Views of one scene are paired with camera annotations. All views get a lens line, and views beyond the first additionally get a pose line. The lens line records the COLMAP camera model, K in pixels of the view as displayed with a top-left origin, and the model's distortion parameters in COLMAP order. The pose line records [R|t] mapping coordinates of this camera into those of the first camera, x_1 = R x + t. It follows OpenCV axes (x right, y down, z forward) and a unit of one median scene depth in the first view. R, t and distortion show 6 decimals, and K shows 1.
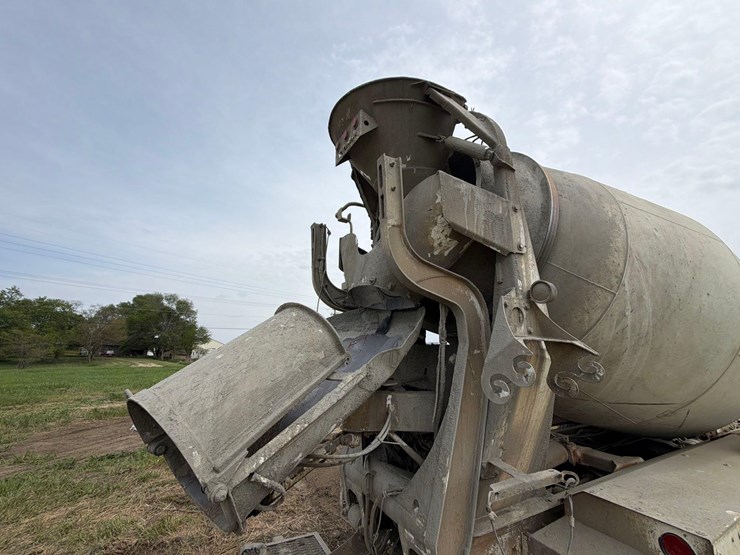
lens RADIAL K [[299.2, 0, 375.3], [0, 299.2, 279.1], [0, 0, 1]] dist [0.003938, -0.000266]
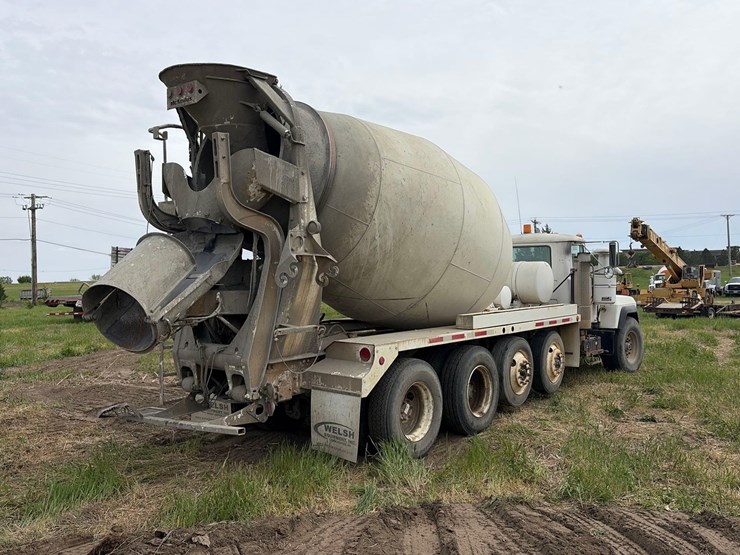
lens RADIAL K [[627.1, 0, 370.7], [0, 627.1, 280.8], [0, 0, 1]] dist [0.038002, -0.004785]
pose [[0.927632, -0.022764, 0.372801, -0.433850], [-0.063905, 0.973748, 0.218474, -0.418932], [-0.367988, -0.226488, 0.901825, -2.183904]]
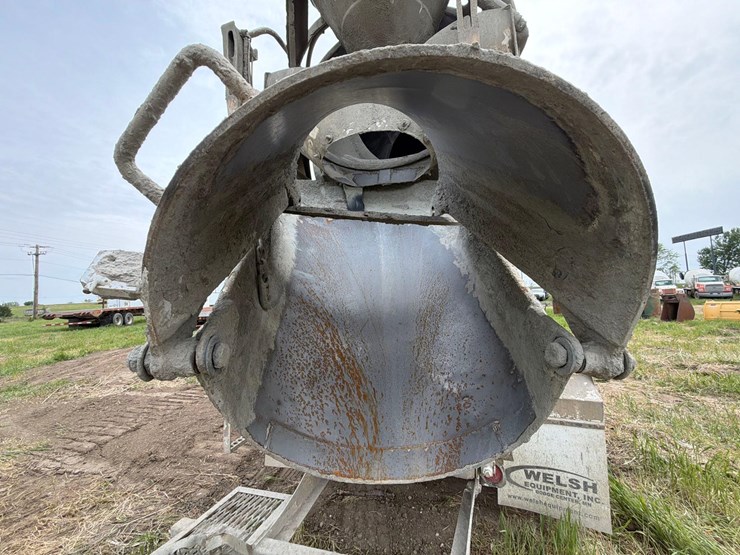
lens RADIAL K [[299.2, 0, 375.3], [0, 299.2, 279.1], [0, 0, 1]] dist [0.003938, -0.000266]
pose [[0.740350, 0.004510, 0.672207, -0.592014], [-0.116857, 0.985616, 0.122090, 0.312983], [-0.661987, -0.168941, 0.730228, 0.442466]]
